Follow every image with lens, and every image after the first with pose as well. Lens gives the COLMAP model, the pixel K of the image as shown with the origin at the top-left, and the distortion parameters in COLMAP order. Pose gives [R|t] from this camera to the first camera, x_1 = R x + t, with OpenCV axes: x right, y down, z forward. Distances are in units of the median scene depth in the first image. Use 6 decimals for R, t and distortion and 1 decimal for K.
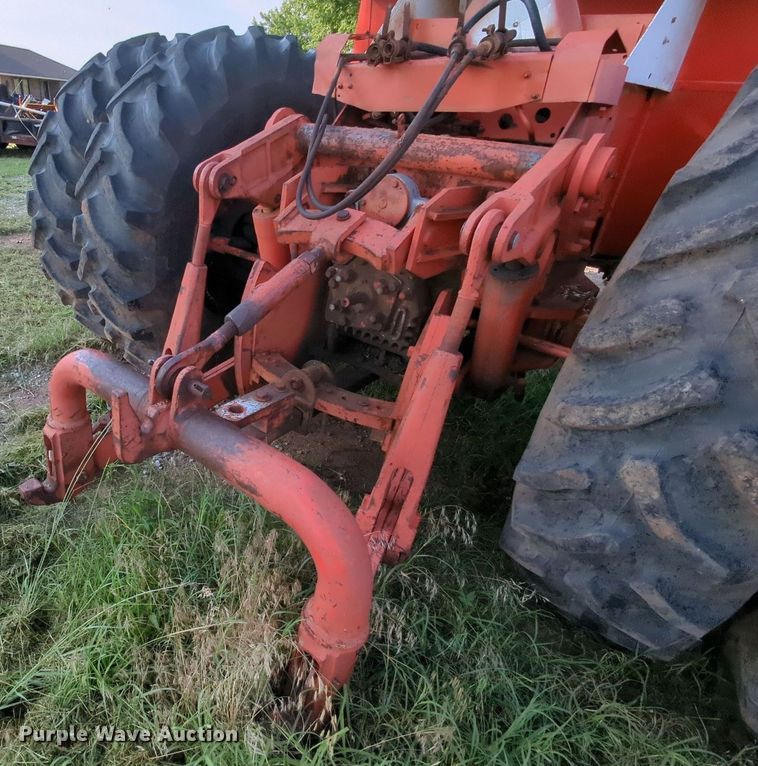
lens RADIAL K [[513.2, 0, 225.9], [0, 513.2, 413.5], [0, 0, 1]] dist [0.005348, -0.005203]
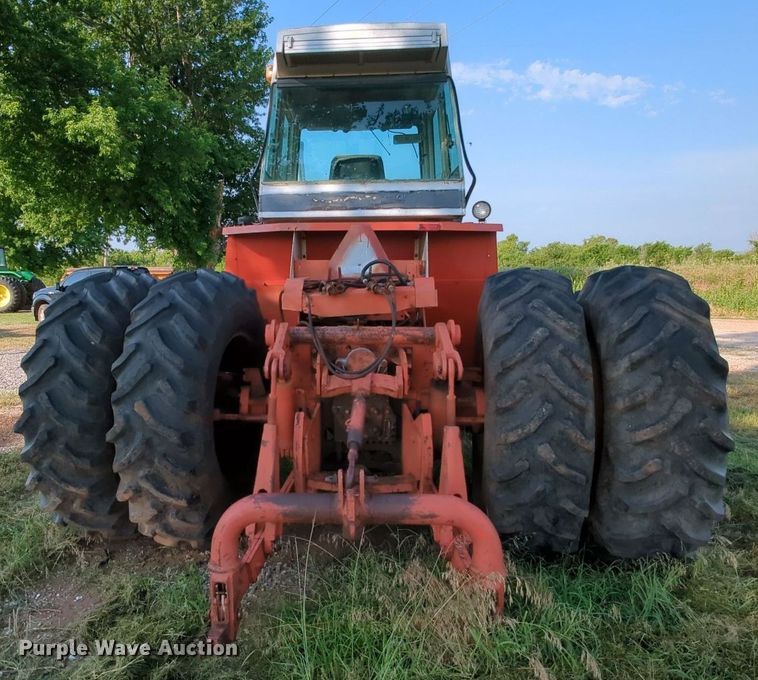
lens RADIAL K [[582.5, 0, 359.6], [0, 582.5, 341.6], [0, 0, 1]] dist [-0.005844, 0.005230]
pose [[0.746526, -0.139090, 0.650656, -0.833653], [0.386527, 0.886627, -0.253946, 0.014397], [-0.541568, 0.441074, 0.715652, -0.372139]]
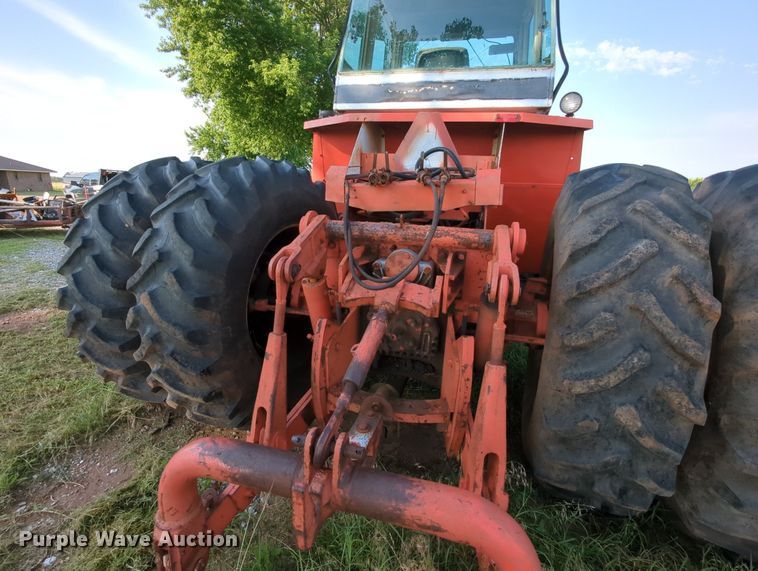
lens RADIAL K [[370.9, 0, 389.5], [0, 370.9, 293.4], [0, 0, 1]] dist [0.000912, -0.000008]
pose [[0.869044, -0.162464, 0.467299, -0.205481], [0.271950, 0.945914, -0.176888, -0.140359], [-0.413287, 0.280805, 0.866223, 0.091408]]
